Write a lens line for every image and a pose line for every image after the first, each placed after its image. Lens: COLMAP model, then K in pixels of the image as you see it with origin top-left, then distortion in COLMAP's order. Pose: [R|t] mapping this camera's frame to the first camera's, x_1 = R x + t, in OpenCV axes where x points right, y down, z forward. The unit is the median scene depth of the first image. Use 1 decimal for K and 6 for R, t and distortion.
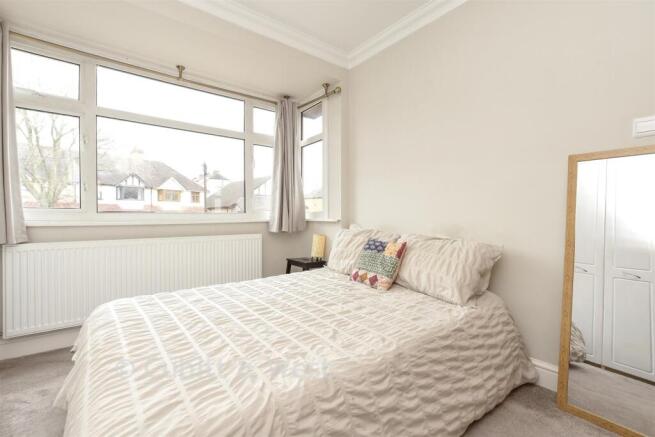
lens RADIAL K [[281.7, 0, 327.5], [0, 281.7, 218.5], [0, 0, 1]] dist [-0.013865, -0.000205]
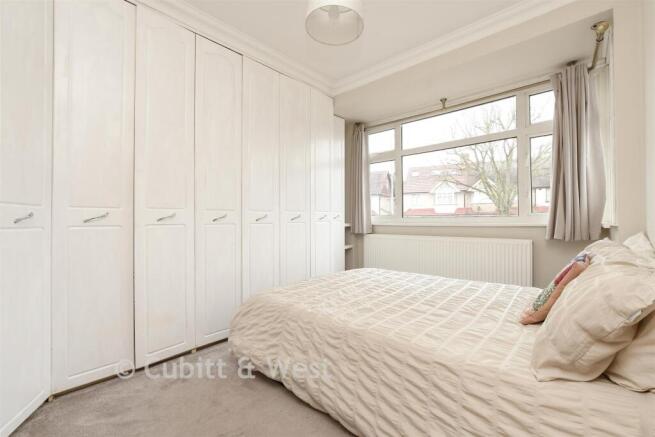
lens RADIAL K [[281.7, 0, 327.5], [0, 281.7, 218.5], [0, 0, 1]] dist [-0.013865, -0.000205]
pose [[0.174774, -0.004027, -0.984600, 0.720519], [-0.006682, 0.999964, -0.005276, -0.004073], [0.984586, 0.007501, 0.174740, 0.331091]]
